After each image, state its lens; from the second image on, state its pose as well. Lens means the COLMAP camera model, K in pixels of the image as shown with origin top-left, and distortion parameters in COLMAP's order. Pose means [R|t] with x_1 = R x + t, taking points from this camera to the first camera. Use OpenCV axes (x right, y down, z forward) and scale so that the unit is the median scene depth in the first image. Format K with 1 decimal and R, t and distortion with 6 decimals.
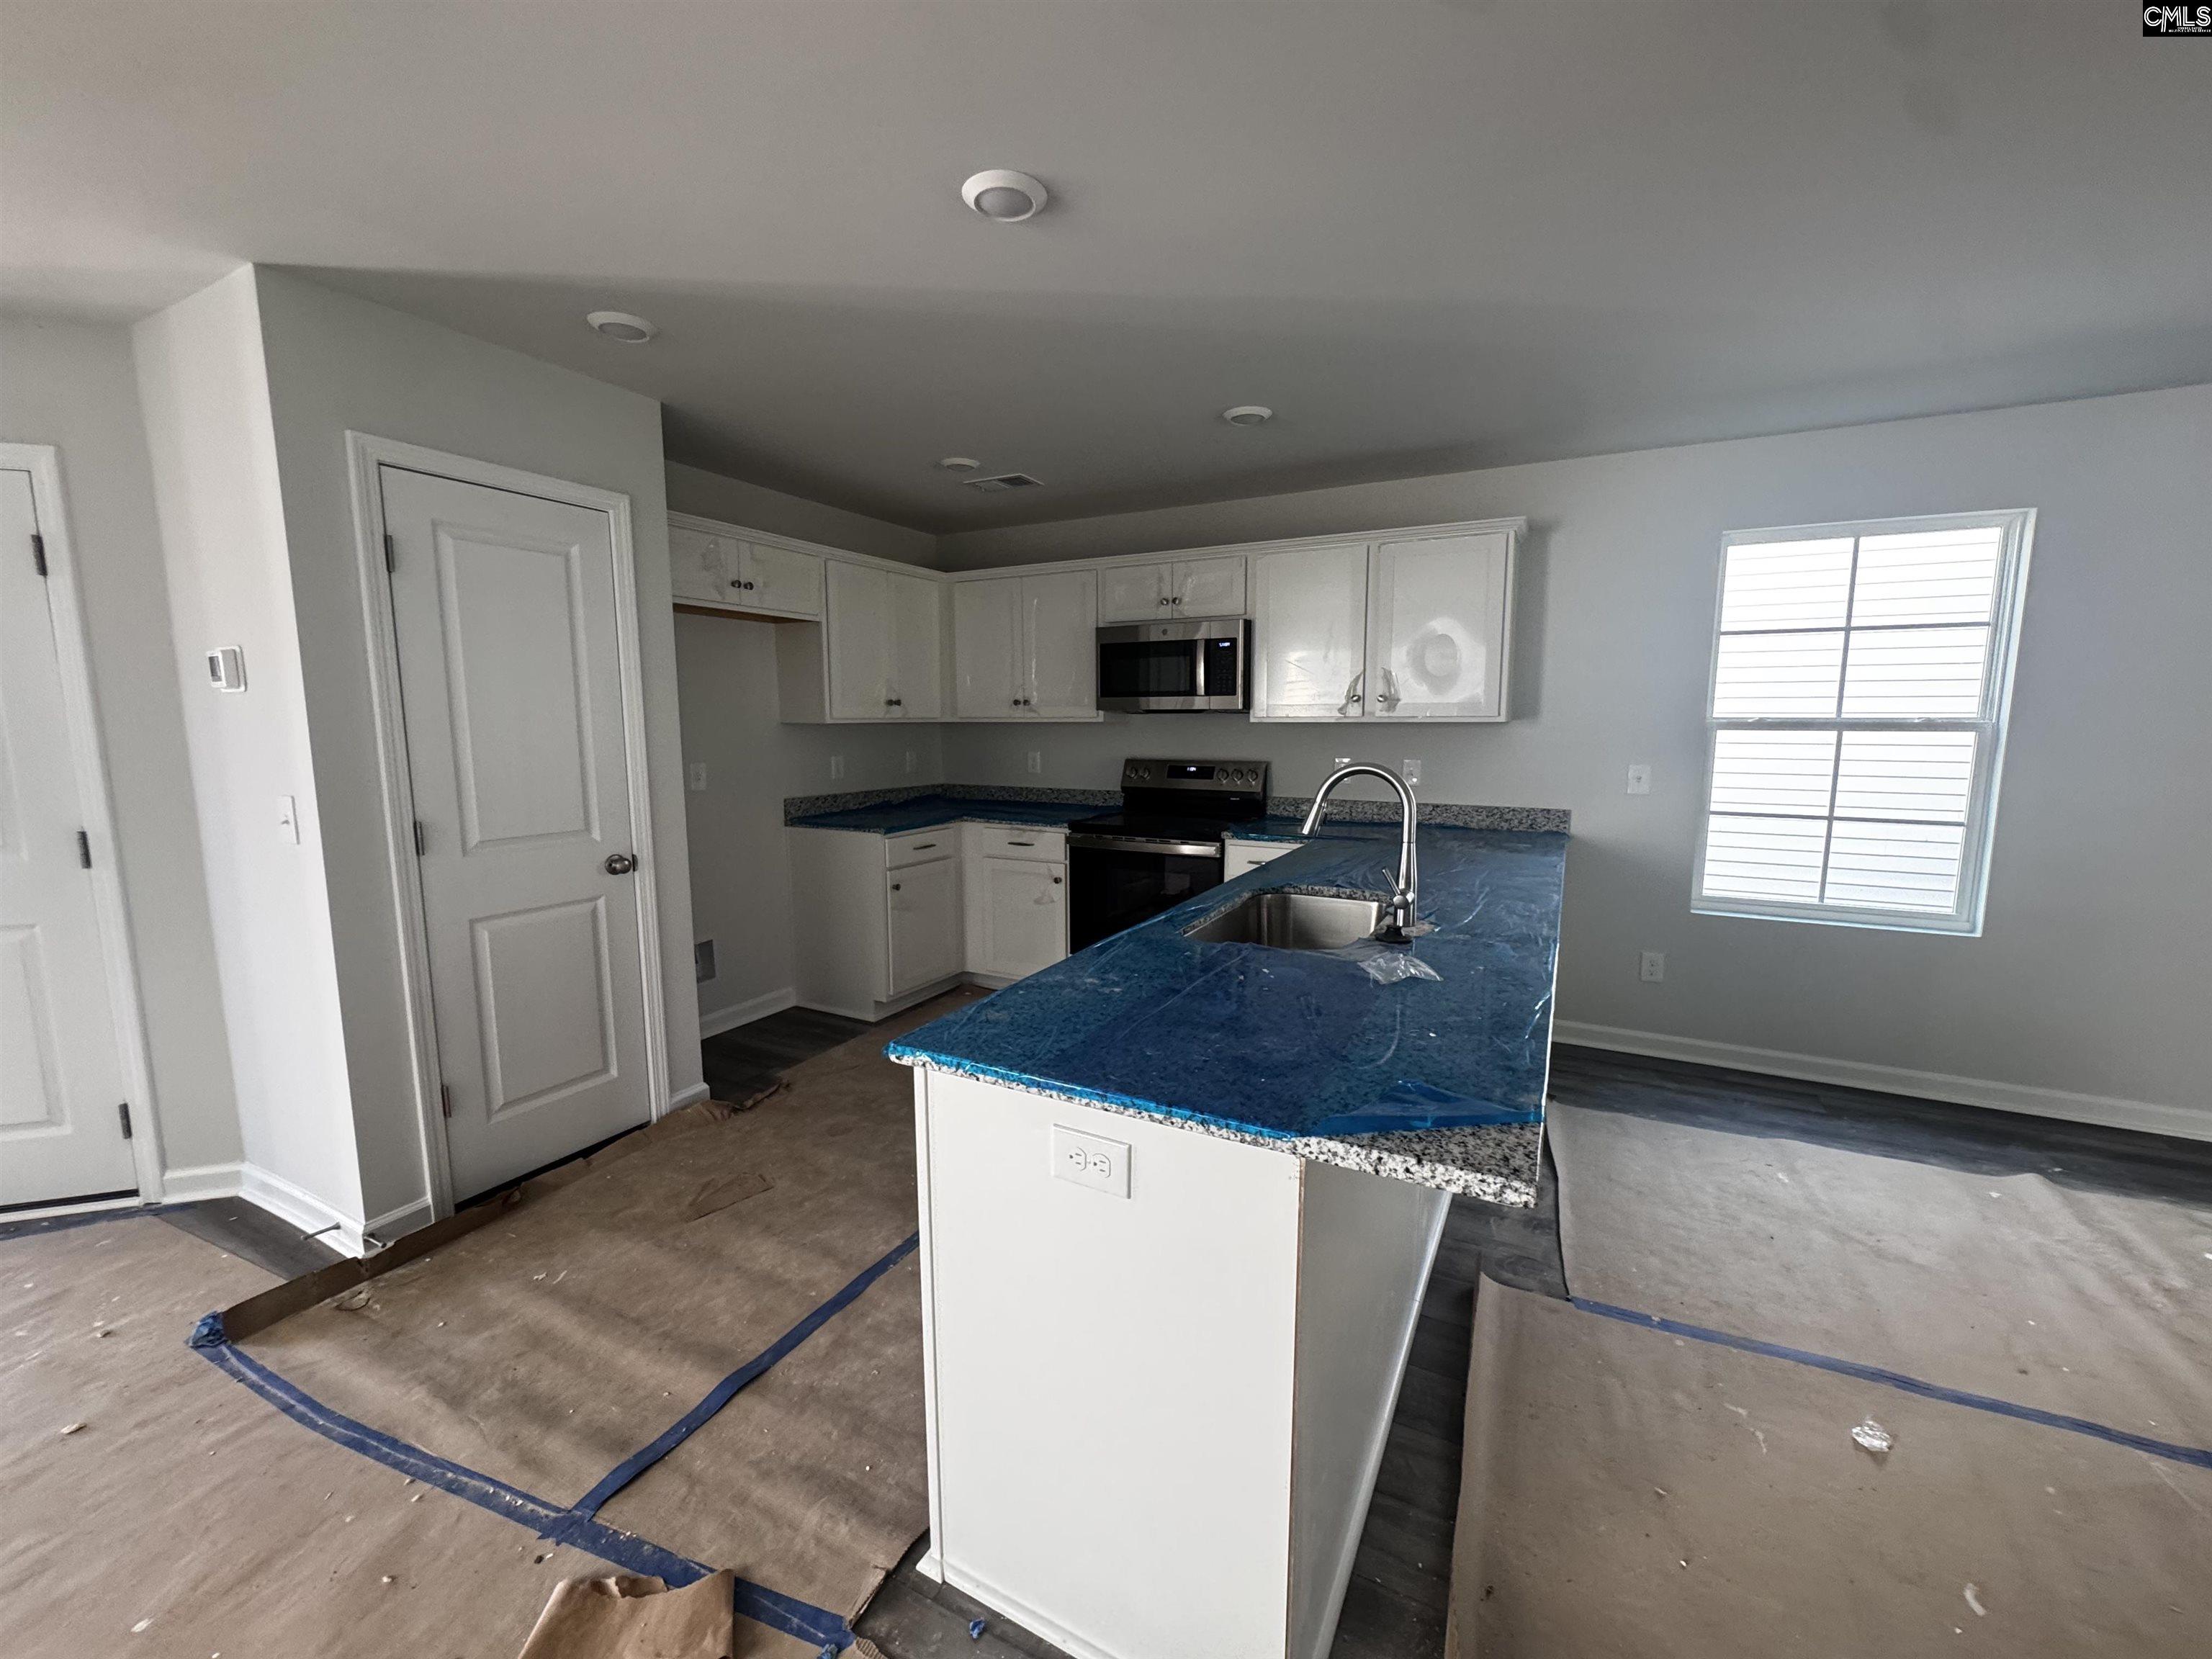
lens RADIAL K [[892.6, 0, 1101.3], [0, 892.6, 837.9], [0, 0, 1]] dist [-0.002975, 0.000537]
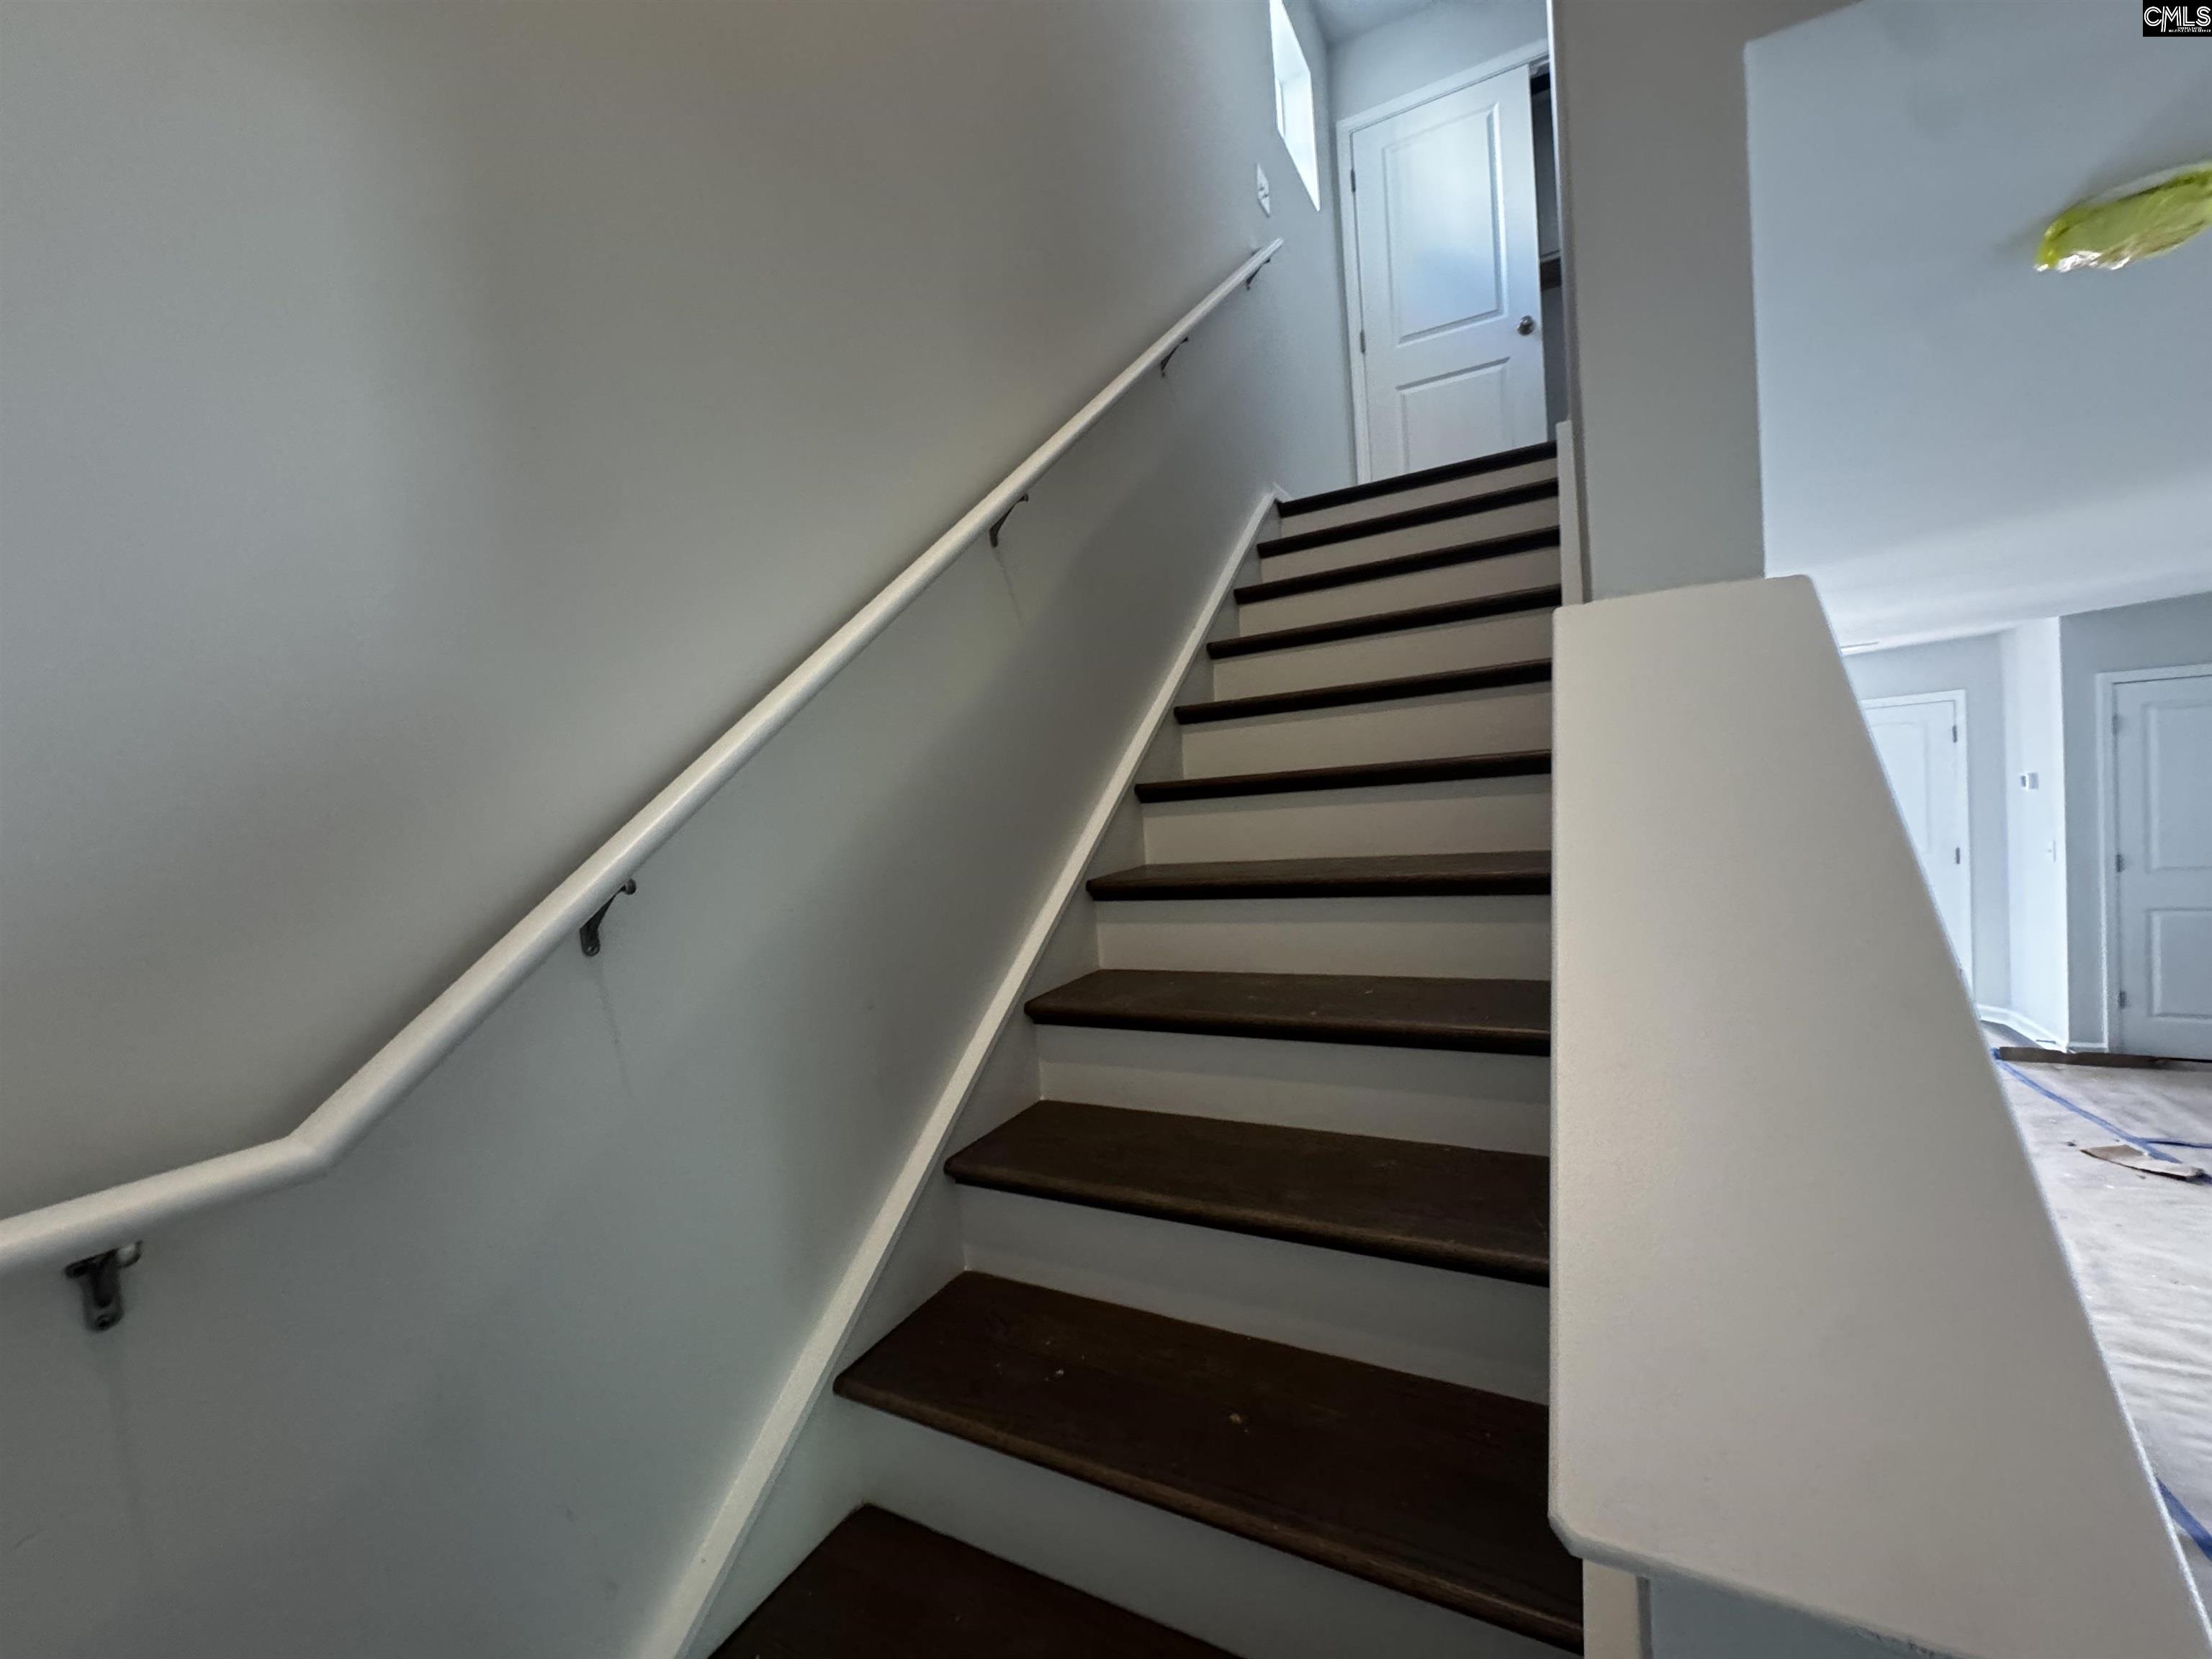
lens RADIAL K [[892.6, 0, 1116.9], [0, 892.6, 832.6], [0, 0, 1]] dist [-0.002975, 0.000537]
pose [[0.008848, 0.047730, -0.998821, 1.246278], [-0.060066, 0.997082, 0.047115, -0.027481], [0.998155, 0.059578, 0.011689, -1.315054]]
